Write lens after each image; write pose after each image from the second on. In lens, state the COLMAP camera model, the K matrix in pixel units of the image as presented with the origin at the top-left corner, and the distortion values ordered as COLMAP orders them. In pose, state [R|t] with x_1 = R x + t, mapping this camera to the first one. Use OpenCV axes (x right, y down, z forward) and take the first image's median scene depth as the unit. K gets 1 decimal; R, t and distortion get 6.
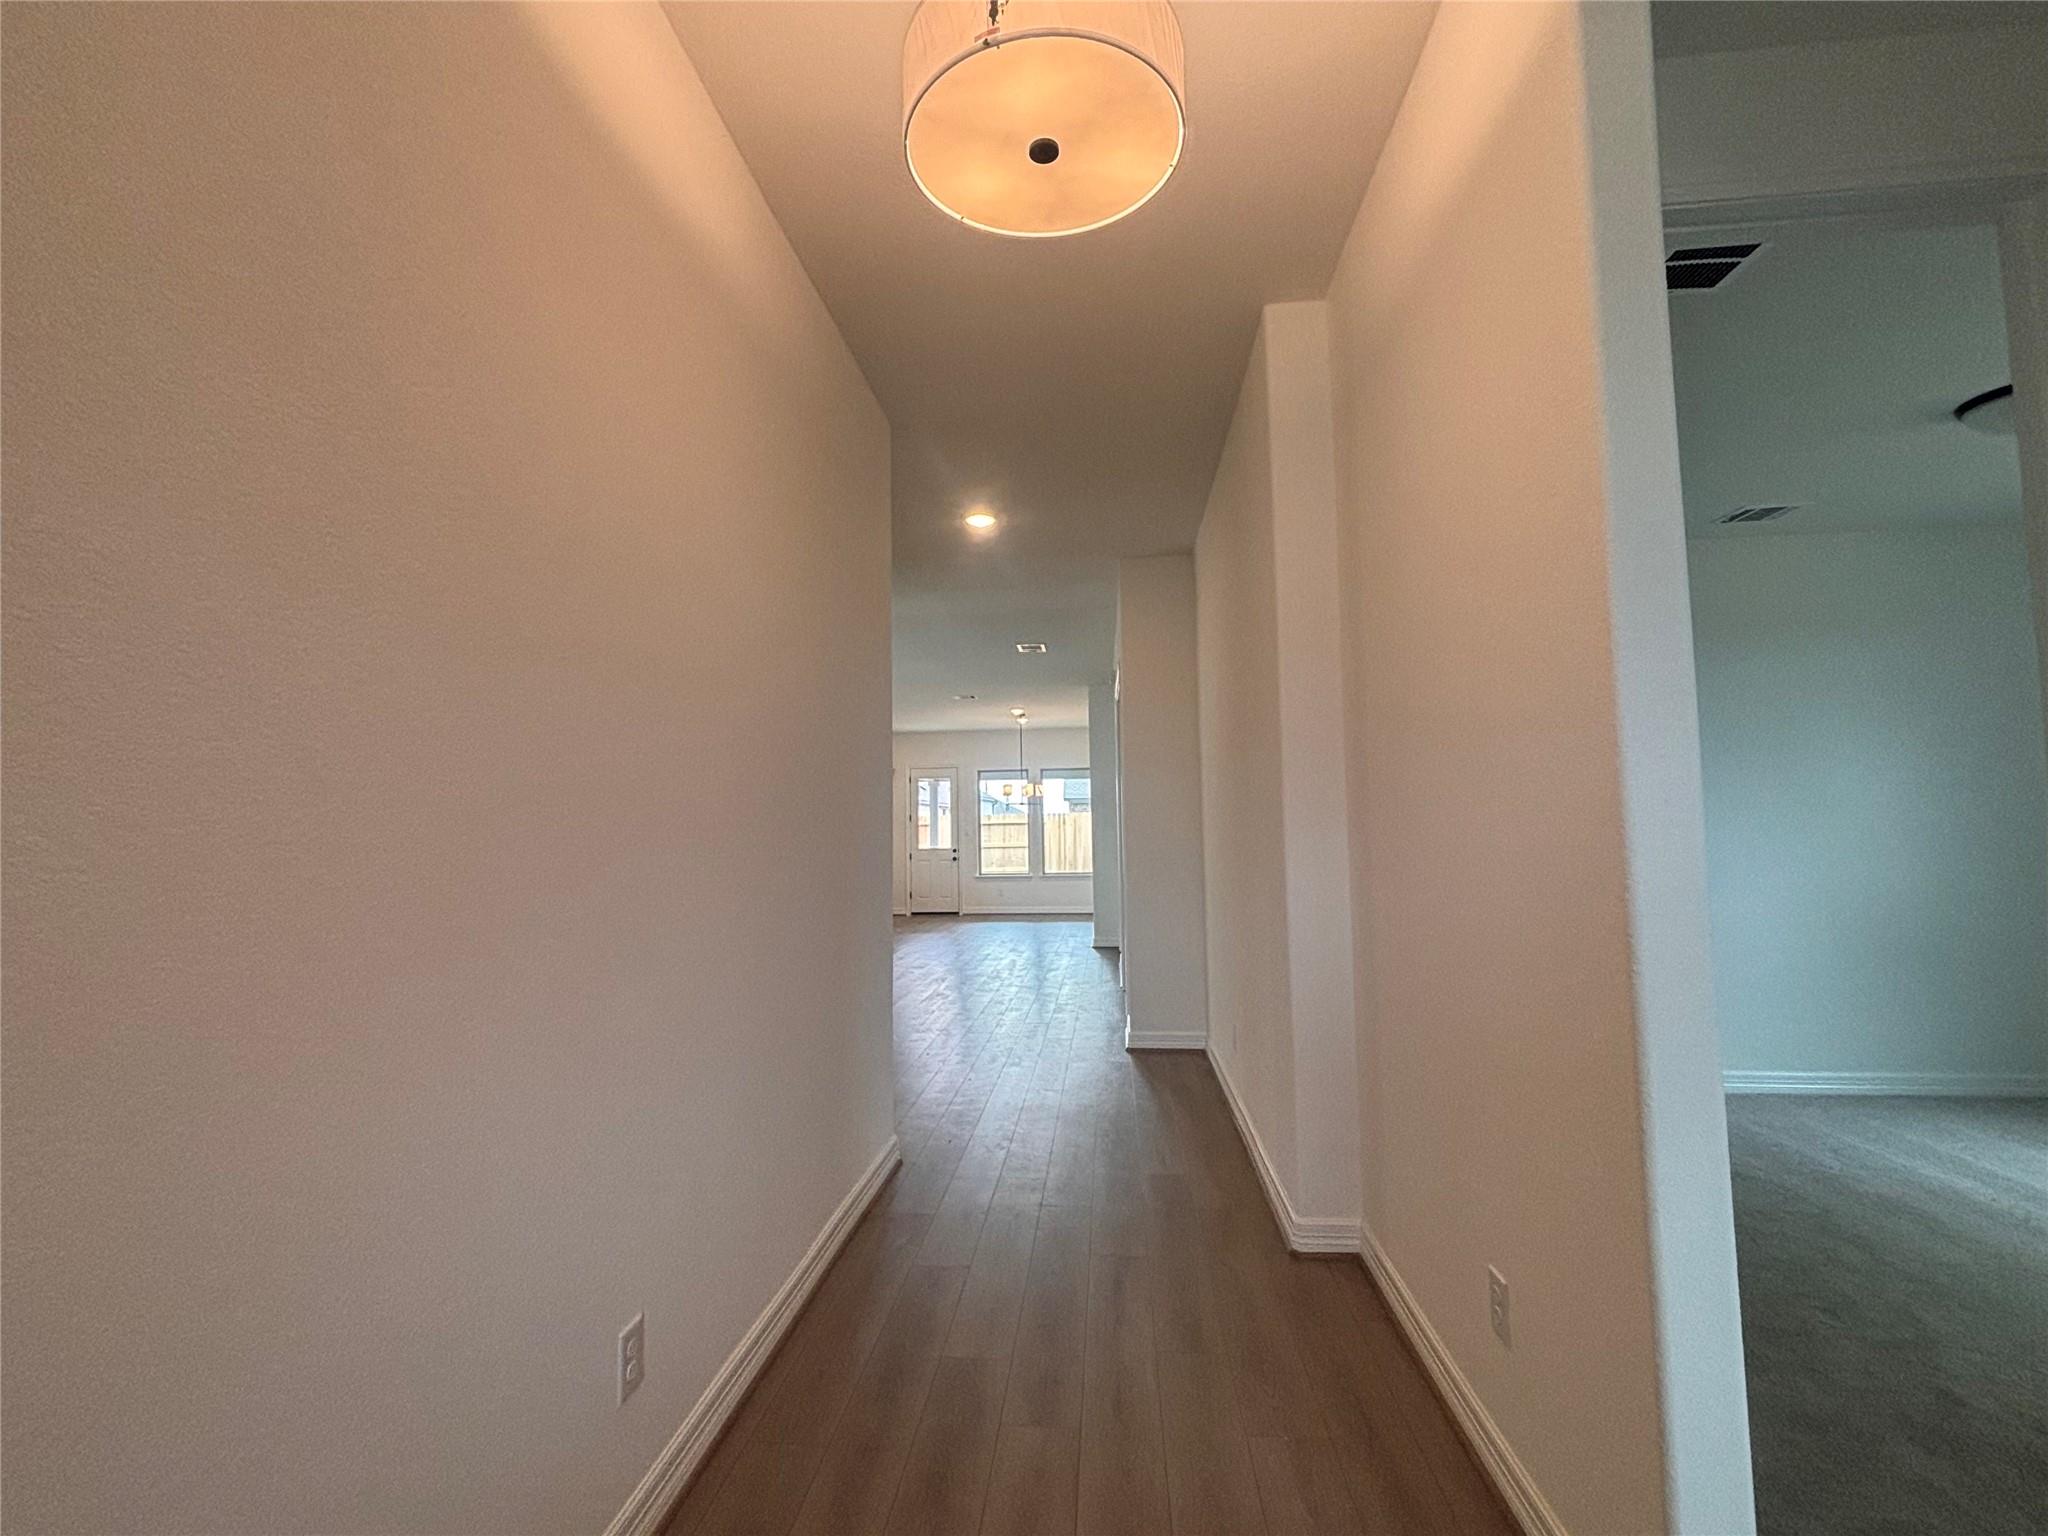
lens RADIAL K [[888.0, 0, 1059.8], [0, 888.0, 767.0], [0, 0, 1]] dist [0.009904, 0.000412]
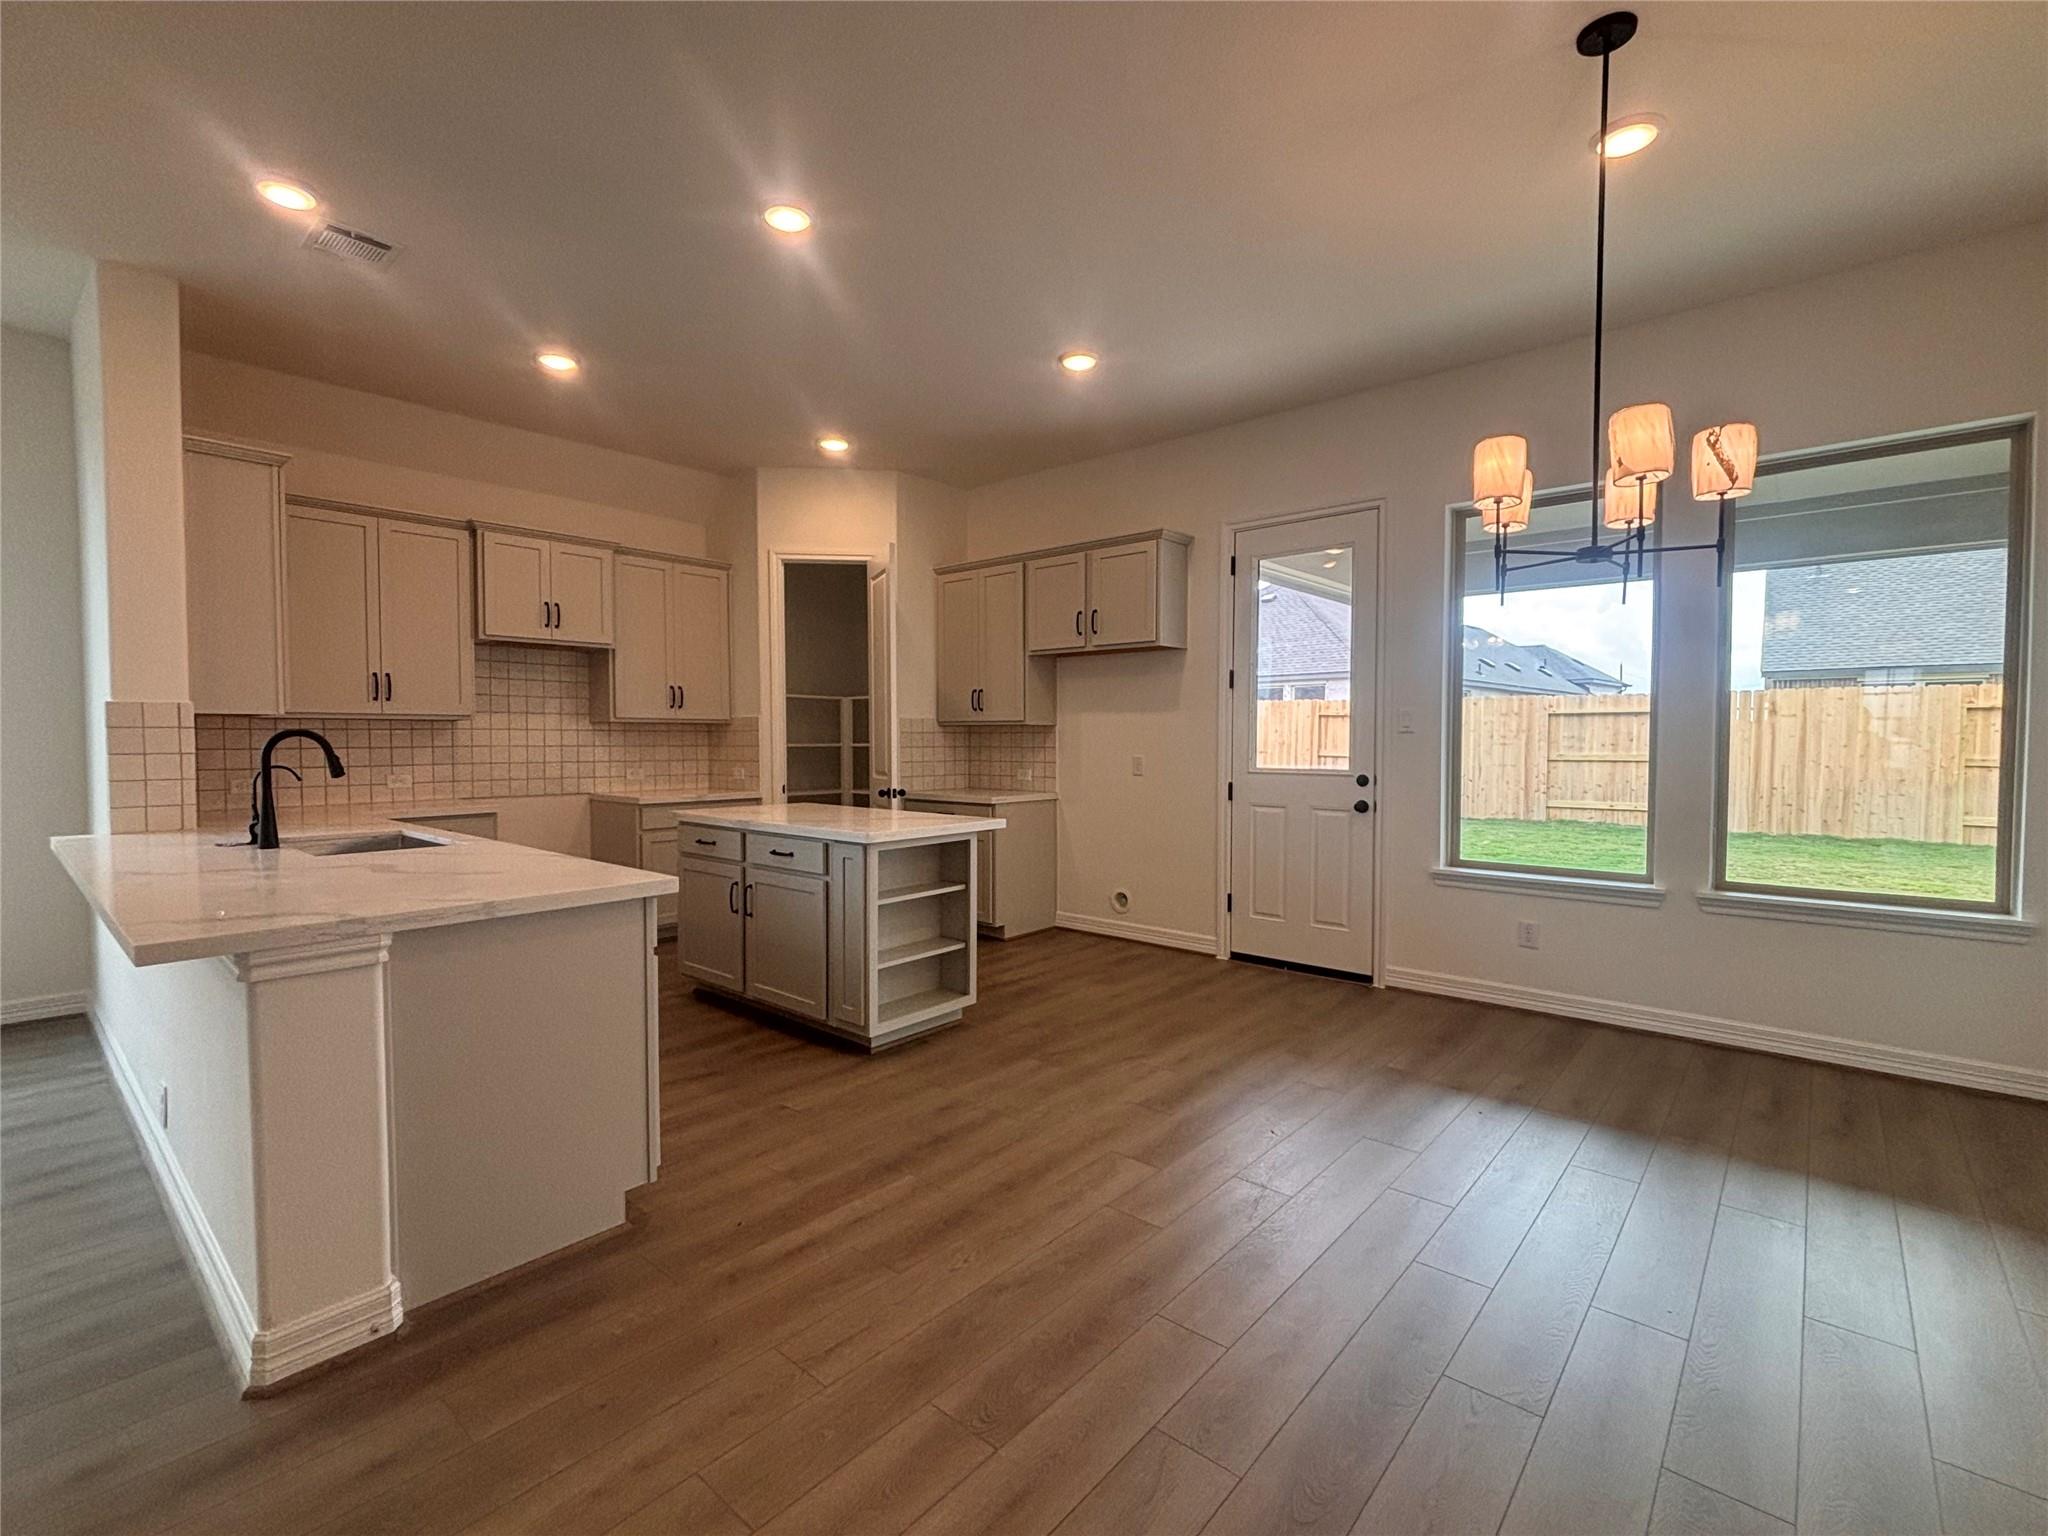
lens RADIAL K [[888.0, 0, 1059.8], [0, 888.0, 767.0], [0, 0, 1]] dist [0.009904, 0.000412]
pose [[0.798201, 0.040554, -0.601024, -0.016310], [0.028271, 0.994110, 0.104623, 0.053721], [0.601727, -0.100502, 0.792354, 0.687205]]
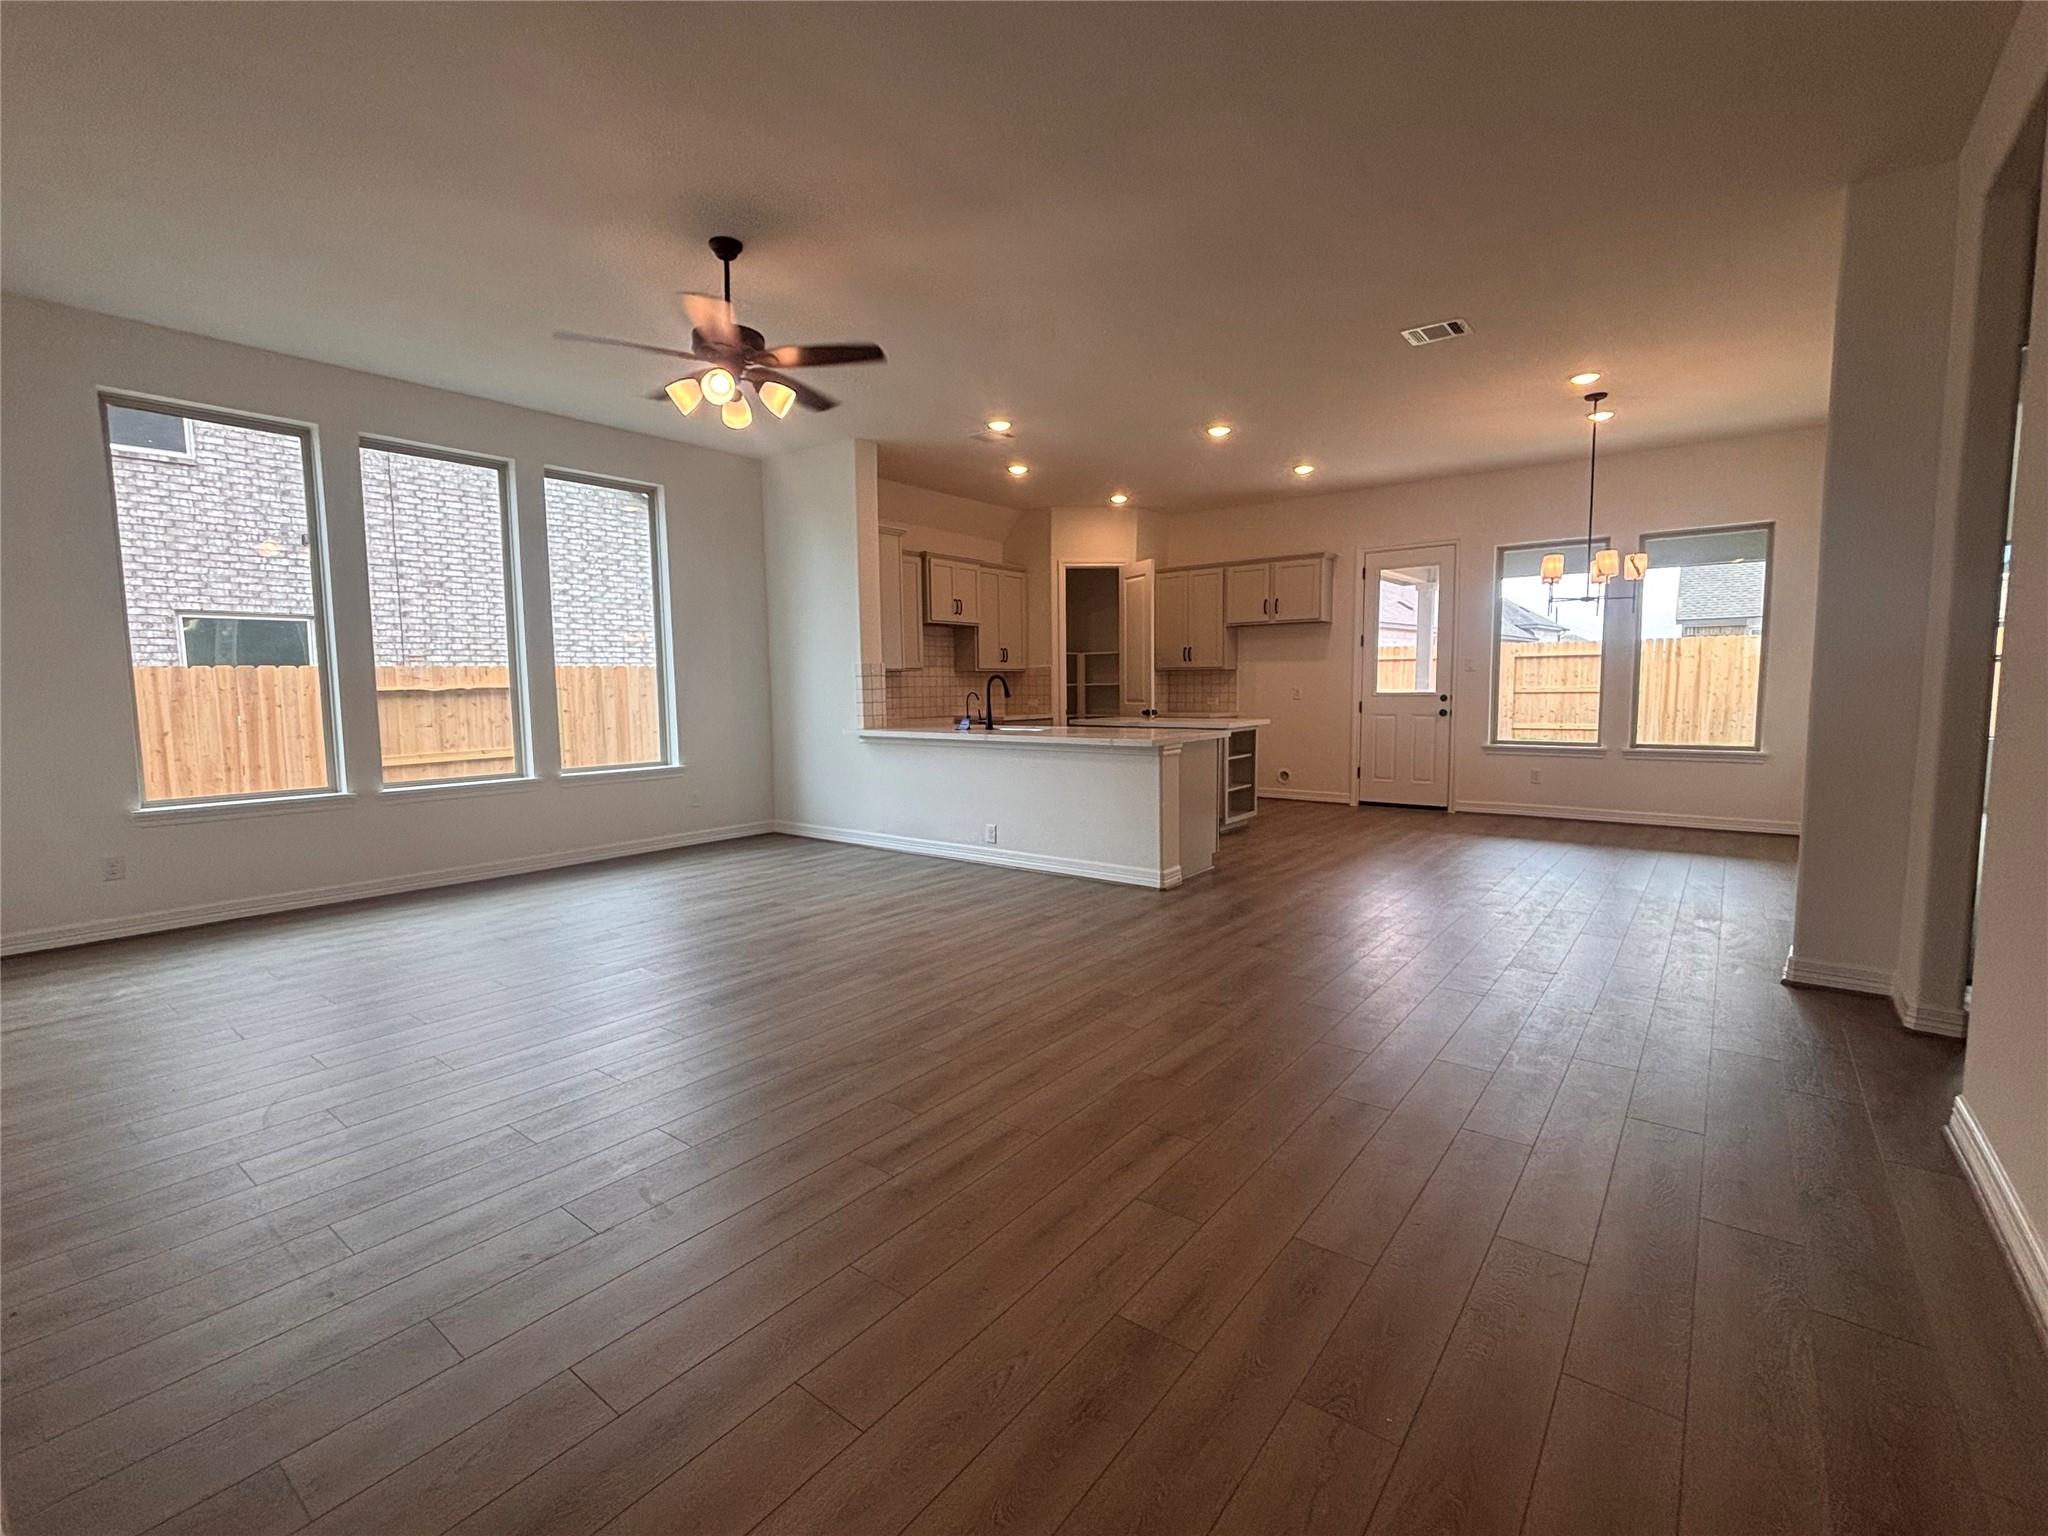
lens RADIAL K [[888.0, 0, 1059.8], [0, 888.0, 767.0], [0, 0, 1]] dist [0.009904, 0.000412]
pose [[0.831771, 0.061539, -0.551697, -0.008552], [0.037143, 0.985440, 0.165919, 0.035356], [0.553875, -0.158498, 0.817374, 0.404233]]
